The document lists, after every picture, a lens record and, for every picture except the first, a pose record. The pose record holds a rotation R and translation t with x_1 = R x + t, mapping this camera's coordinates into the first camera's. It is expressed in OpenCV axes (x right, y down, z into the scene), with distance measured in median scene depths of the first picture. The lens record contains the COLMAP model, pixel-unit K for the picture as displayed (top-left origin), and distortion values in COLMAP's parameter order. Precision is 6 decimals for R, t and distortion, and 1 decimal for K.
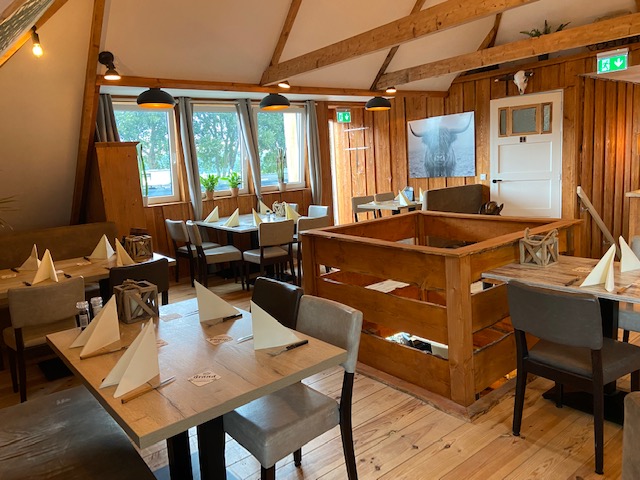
lens RADIAL K [[494.5, 0, 317.9], [0, 494.5, 230.7], [0, 0, 1]] dist [0.158706, -0.192233]
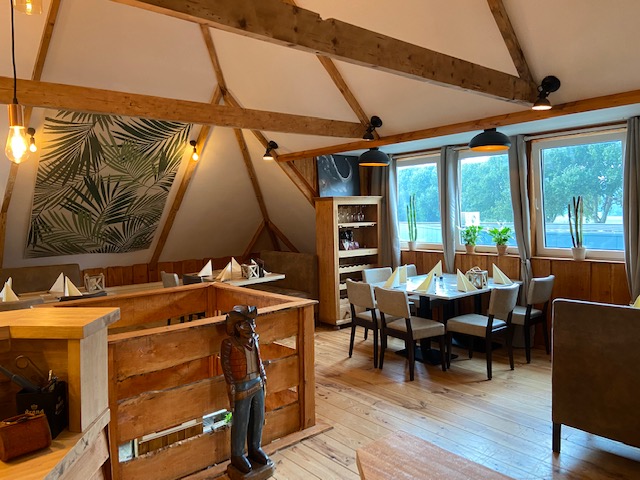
lens RADIAL K [[482.7, 0, 321.8], [0, 482.7, 240.6], [0, 0, 1]] dist [0.135740, -0.171151]
pose [[0.035829, 0.114193, -0.992812, 0.629875], [-0.119782, 0.986779, 0.109176, -0.150792], [0.992153, 0.115010, 0.049033, 0.698704]]
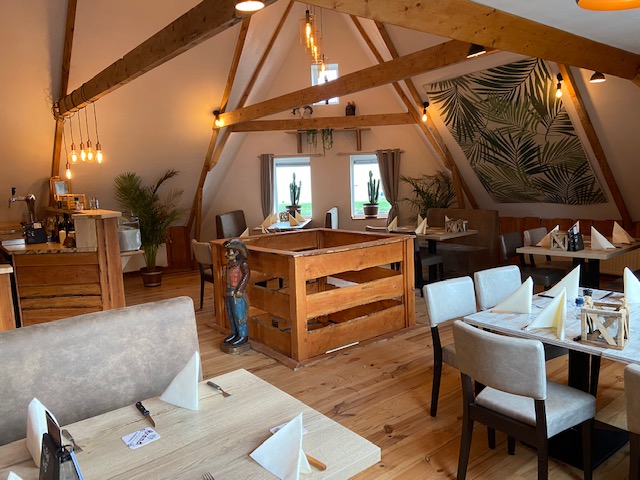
lens RADIAL K [[482.7, 0, 321.8], [0, 482.7, 240.6], [0, 0, 1]] dist [0.135740, -0.171151]
pose [[-0.995727, 0.089771, 0.021651, 0.090640], [0.092305, 0.960732, 0.261674, -0.191180], [0.002690, 0.262554, -0.964913, 1.259242]]
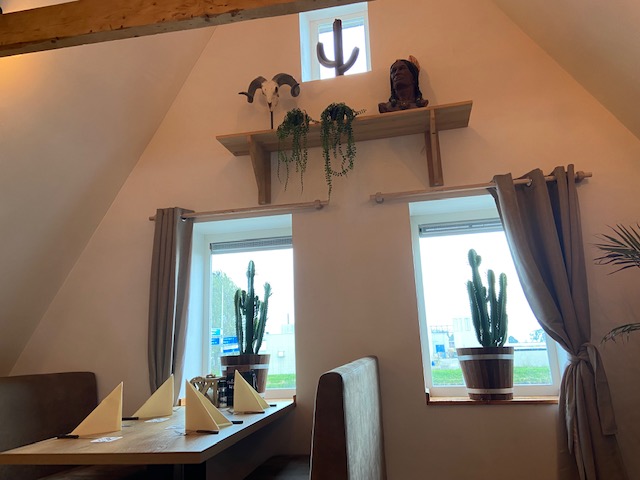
lens RADIAL K [[482.7, 0, 321.8], [0, 482.7, 240.6], [0, 0, 1]] dist [0.135740, -0.171151]
pose [[-0.990756, 0.115445, 0.071244, 0.074510], [0.110104, 0.991100, -0.074824, -0.012464], [-0.079248, -0.066288, -0.994649, 0.421239]]
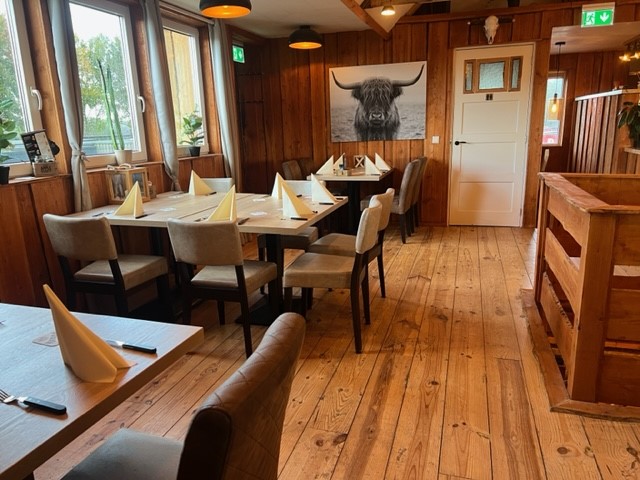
lens RADIAL K [[477.6, 0, 318.2], [0, 477.6, 239.9], [0, 0, 1]] dist [0.066105, -0.067511]
pose [[0.824488, -0.099912, 0.556989, -0.332746], [0.060166, 0.994188, 0.089276, -0.022438], [-0.562672, -0.040095, 0.825707, 0.440706]]
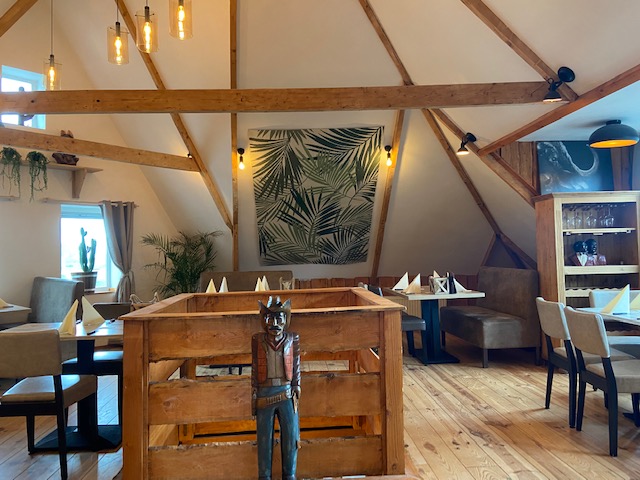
lens RADIAL K [[482.7, 0, 321.8], [0, 482.7, 240.6], [0, 0, 1]] dist [0.135740, -0.171151]
pose [[-0.567585, 0.049822, -0.821806, 0.488718], [-0.059838, 0.993031, 0.101530, -0.120777], [0.821137, 0.106802, -0.560649, 0.882584]]
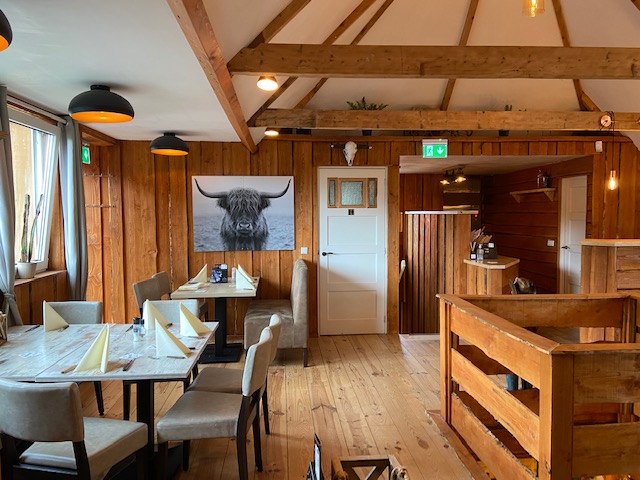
lens RADIAL K [[482.7, 0, 321.8], [0, 482.7, 240.6], [0, 0, 1]] dist [0.135740, -0.171151]
pose [[0.556709, 0.012531, 0.830613, -0.369109], [0.086054, 0.993637, -0.072667, -0.063394], [-0.826239, 0.111932, 0.552088, 0.531694]]
